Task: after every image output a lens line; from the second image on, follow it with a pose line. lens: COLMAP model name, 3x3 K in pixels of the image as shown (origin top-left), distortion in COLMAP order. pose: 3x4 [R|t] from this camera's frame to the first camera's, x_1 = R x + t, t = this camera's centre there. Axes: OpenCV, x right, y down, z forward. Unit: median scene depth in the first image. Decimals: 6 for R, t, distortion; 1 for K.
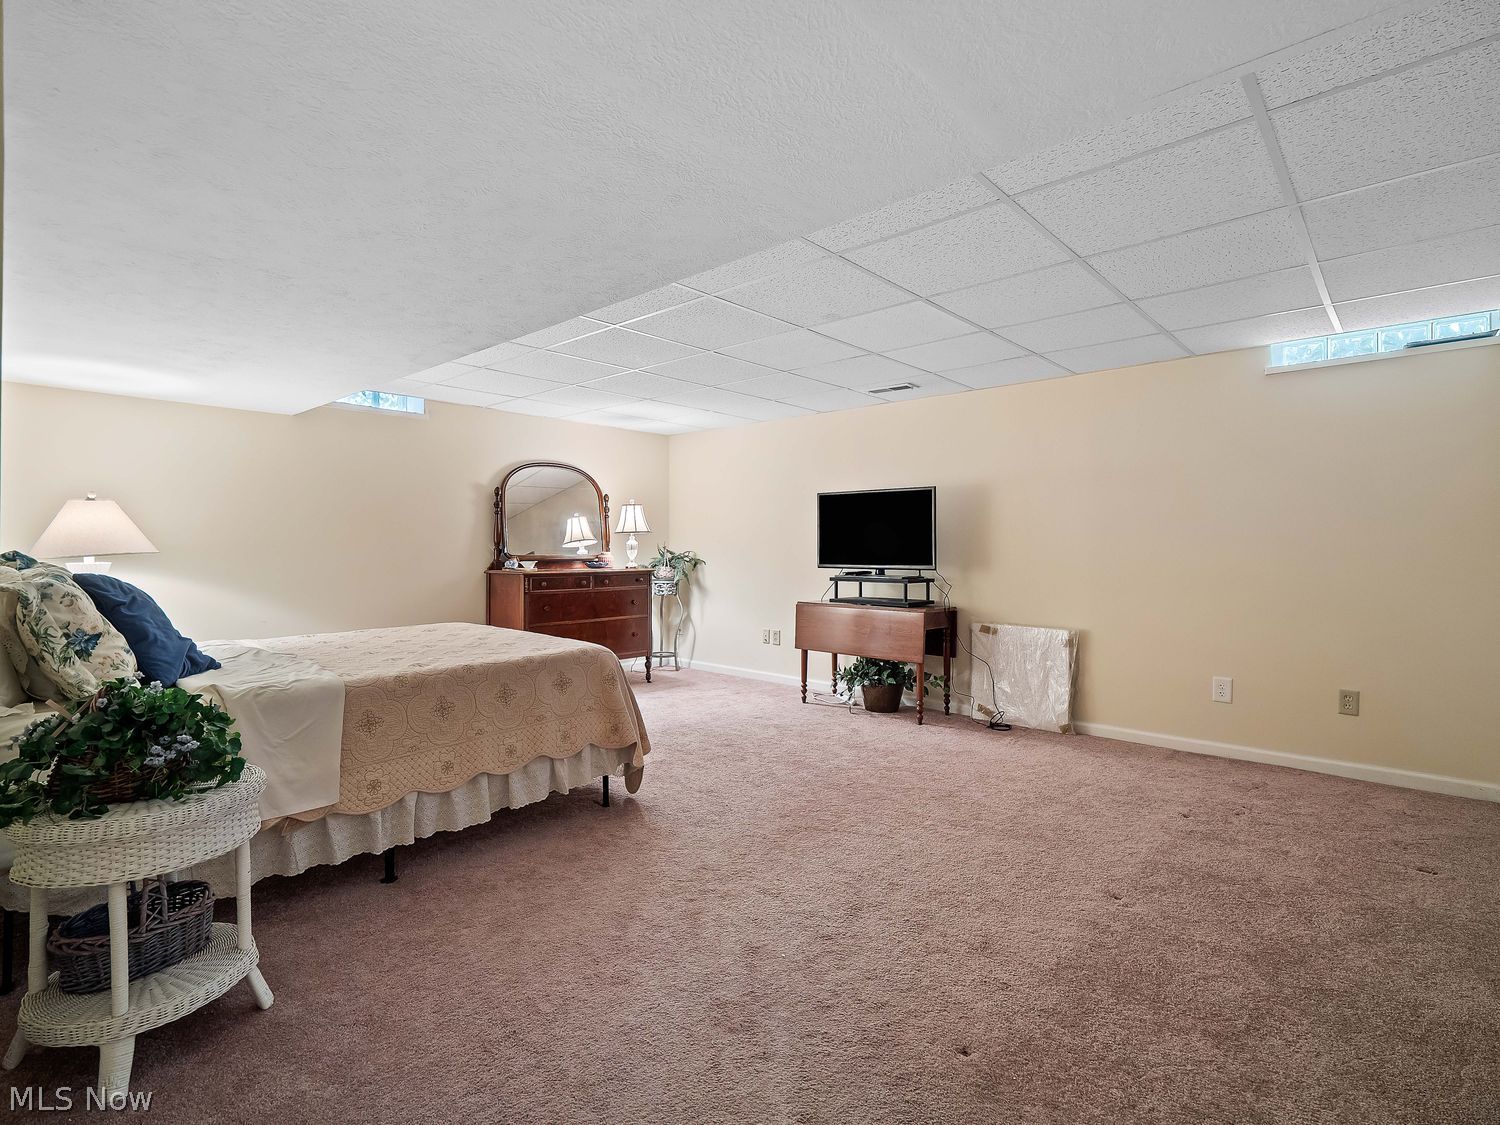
lens RADIAL K [[735.6, 0, 754.5], [0, 735.6, 568.9], [0, 0, 1]] dist [0.001518, 0.000314]
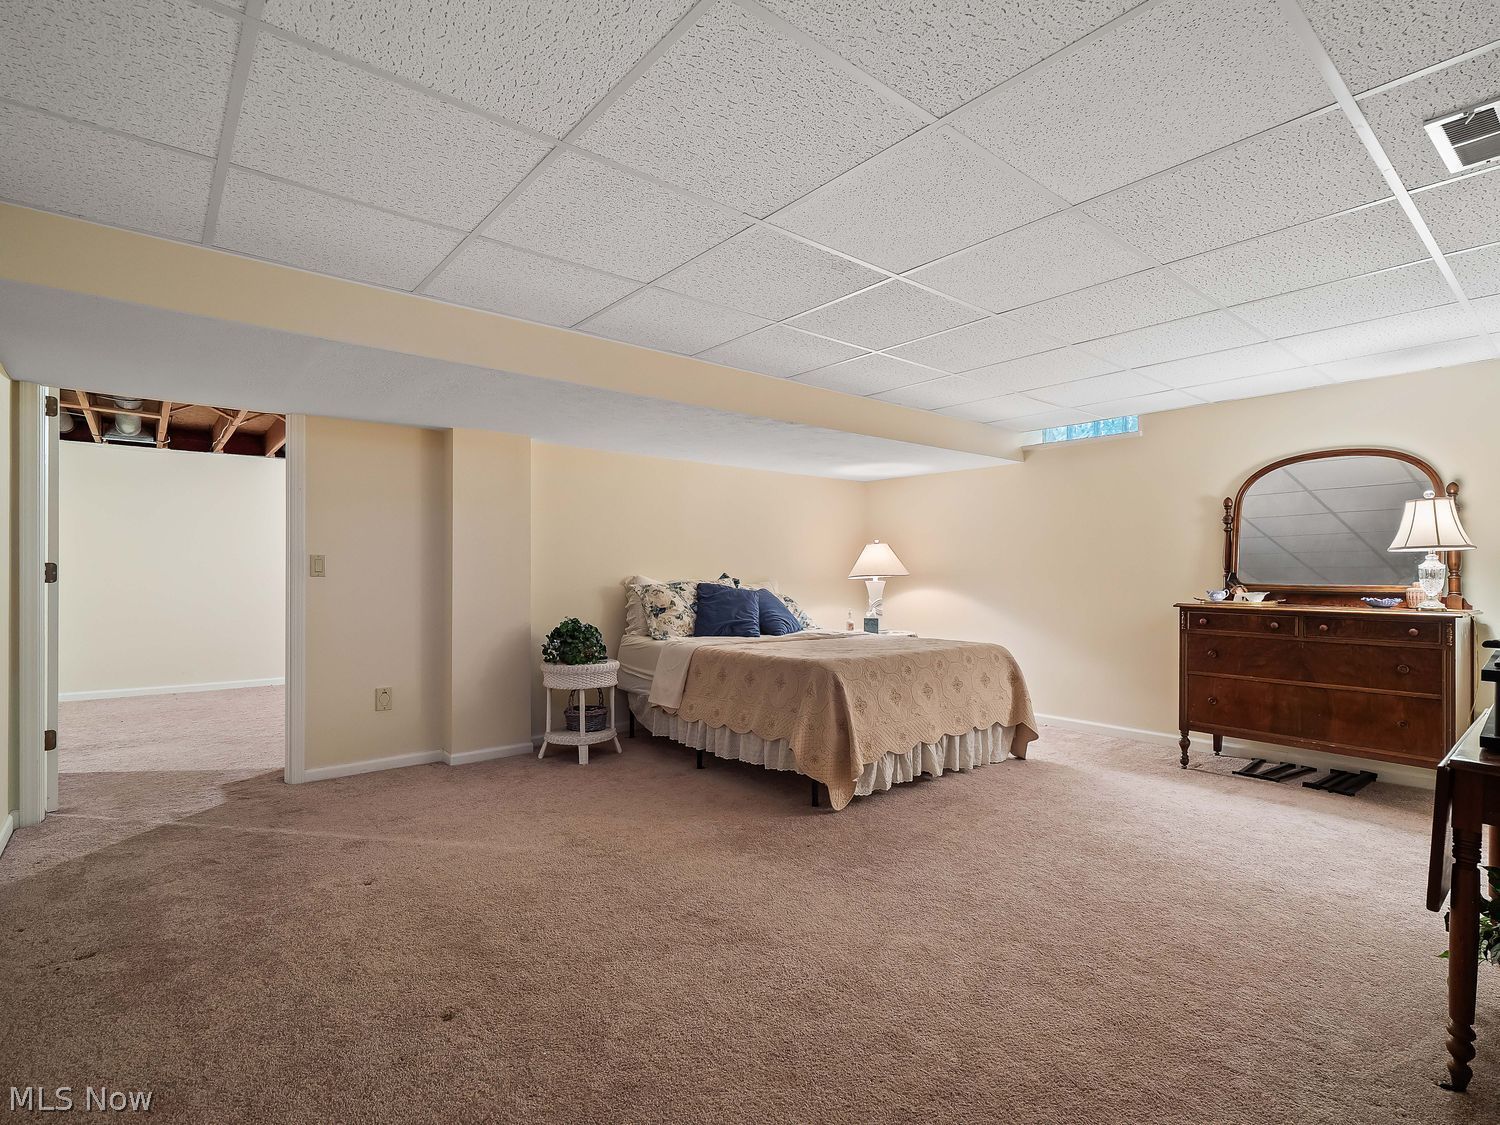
lens RADIAL K [[735.6, 0, 754.5], [0, 735.6, 568.9], [0, 0, 1]] dist [0.001518, 0.000314]
pose [[-0.144318, 0.000978, -0.989531, 0.831696], [-0.036488, 0.999314, 0.006309, -0.033067], [0.988858, 0.037017, -0.144183, 0.987119]]
